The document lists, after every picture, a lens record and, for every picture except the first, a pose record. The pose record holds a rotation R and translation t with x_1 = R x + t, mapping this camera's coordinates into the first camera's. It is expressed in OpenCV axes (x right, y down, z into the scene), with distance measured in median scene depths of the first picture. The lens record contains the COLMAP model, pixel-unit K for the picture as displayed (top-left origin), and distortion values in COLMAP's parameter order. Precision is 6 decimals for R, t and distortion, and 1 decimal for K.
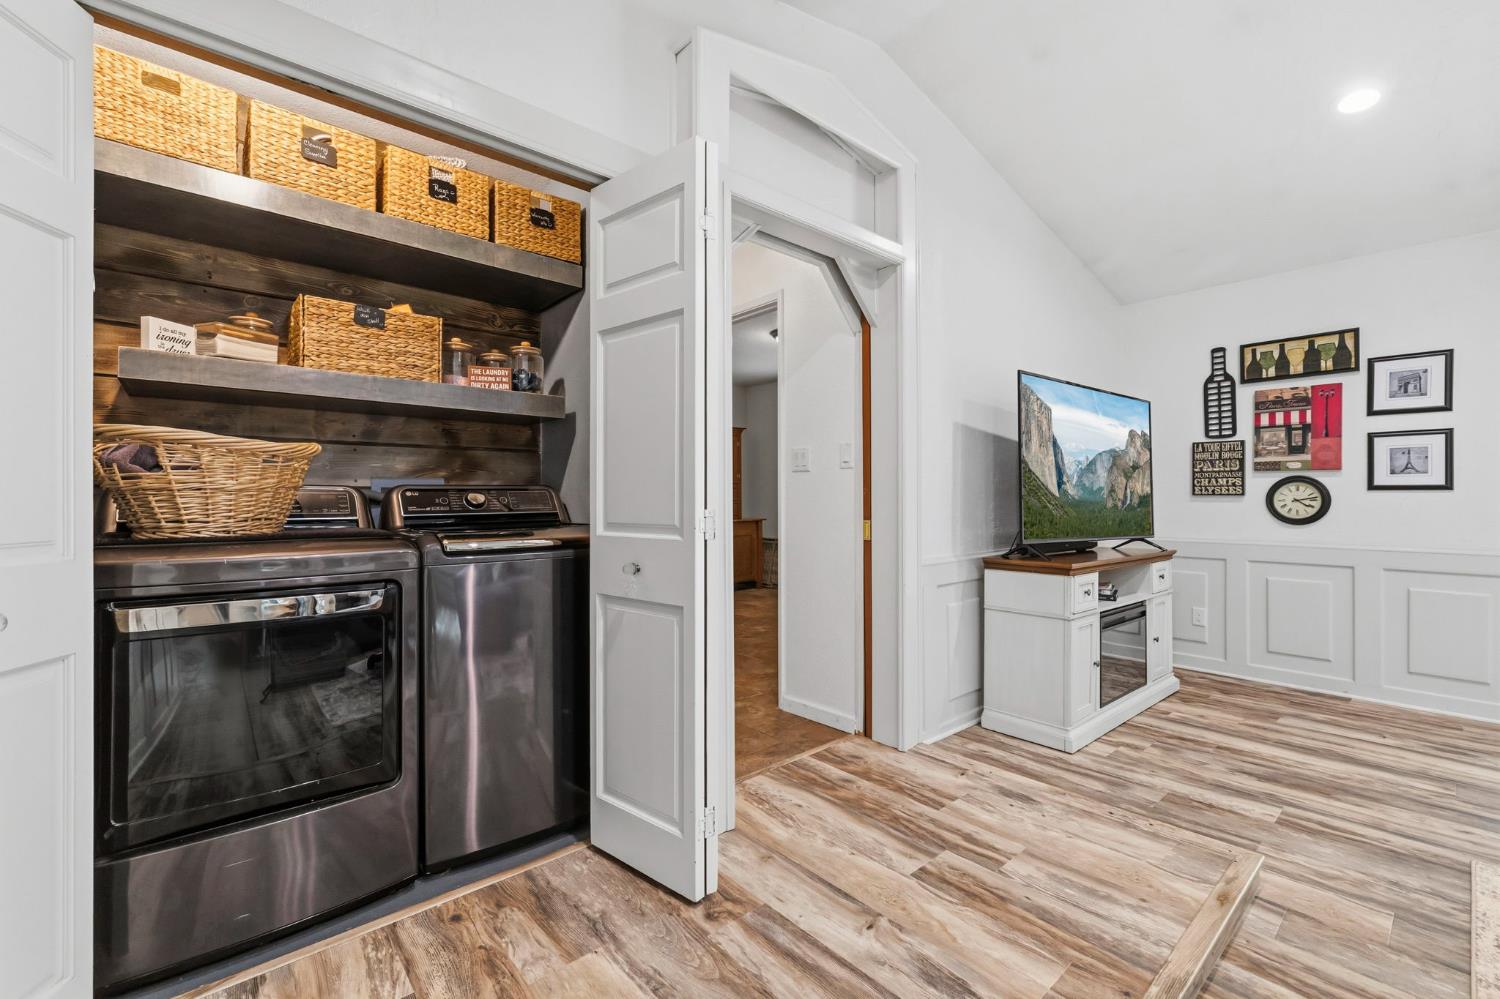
lens RADIAL K [[633.6, 0, 749.7], [0, 633.6, 494.4], [0, 0, 1]] dist [0.005580, -0.002018]
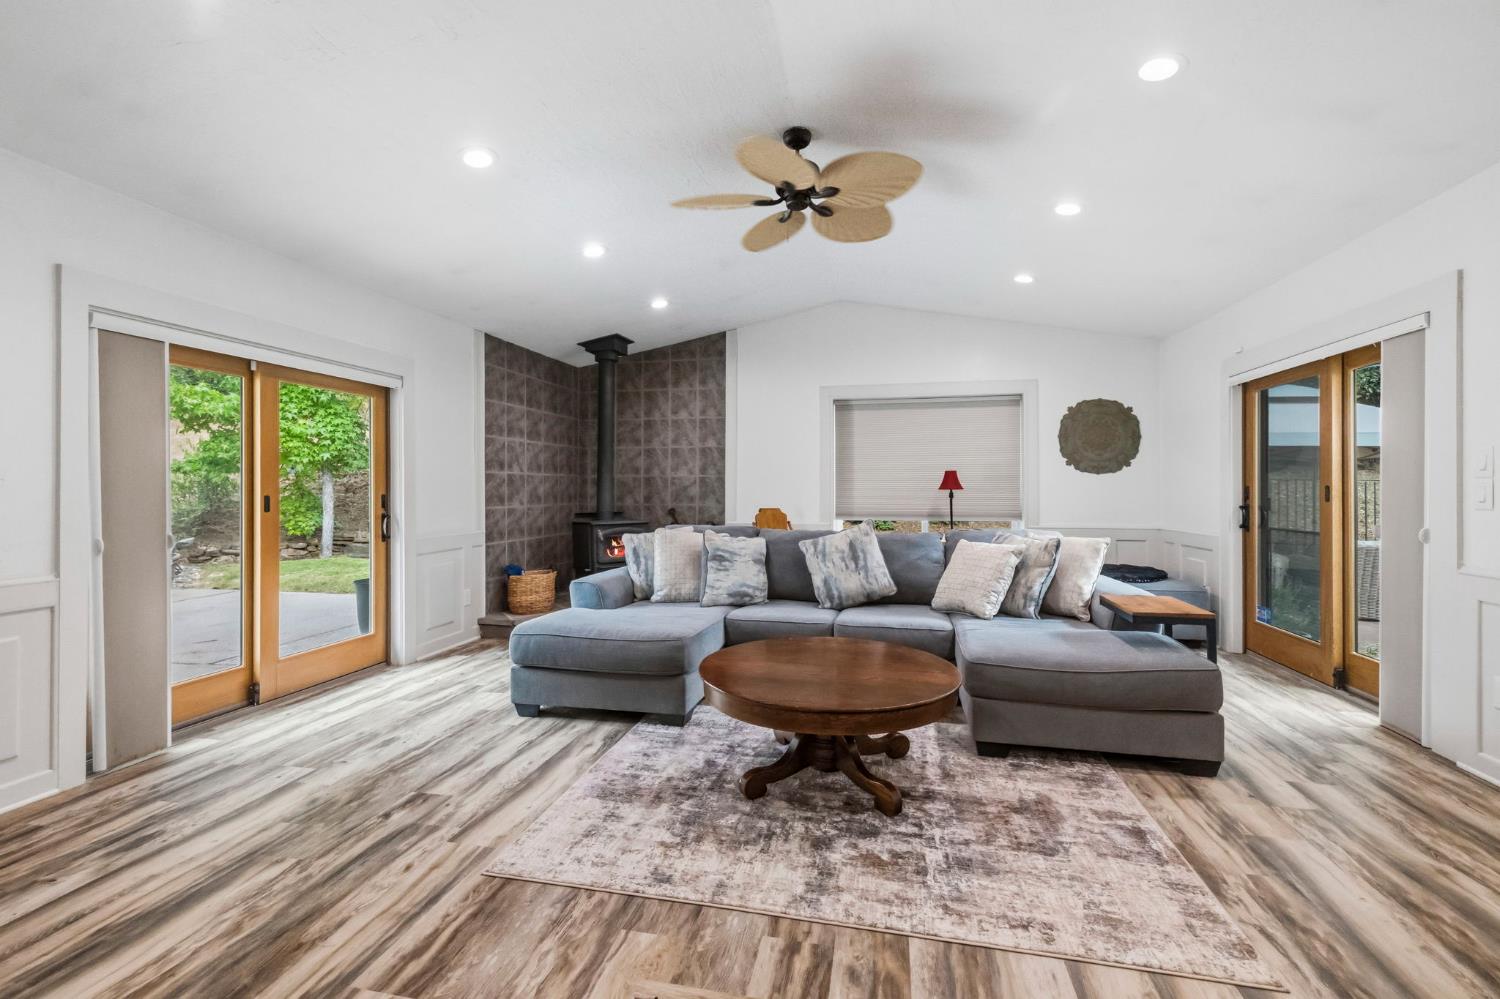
lens RADIAL K [[633.6, 0, 745.8], [0, 633.6, 491.1], [0, 0, 1]] dist [0.005580, -0.002018]
pose [[-0.588883, -0.000809, 0.808218, 0.069474], [-0.002225, 0.999997, -0.000620, -0.026896], [-0.808216, -0.002164, -0.588883, 1.123646]]
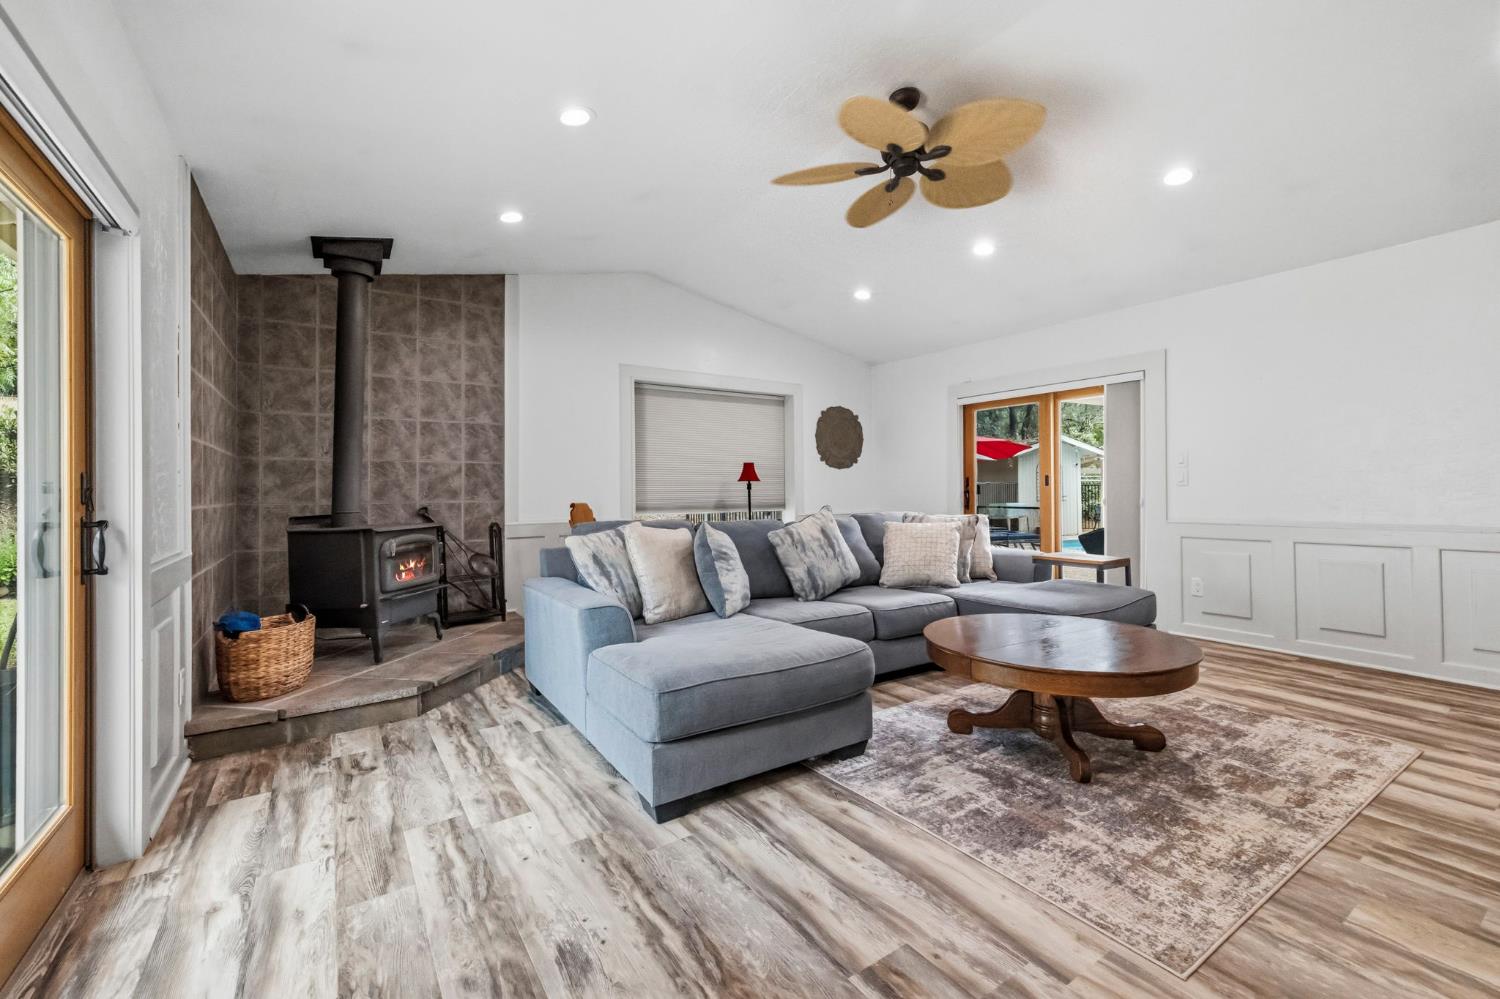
lens RADIAL K [[633.6, 0, 750.5], [0, 633.6, 491.0], [0, 0, 1]] dist [0.005580, -0.002018]
pose [[-0.990938, 0.008361, 0.134056, 1.363886], [0.007865, 0.999960, -0.004227, 0.018716], [-0.134086, -0.003134, -0.990965, 1.596767]]
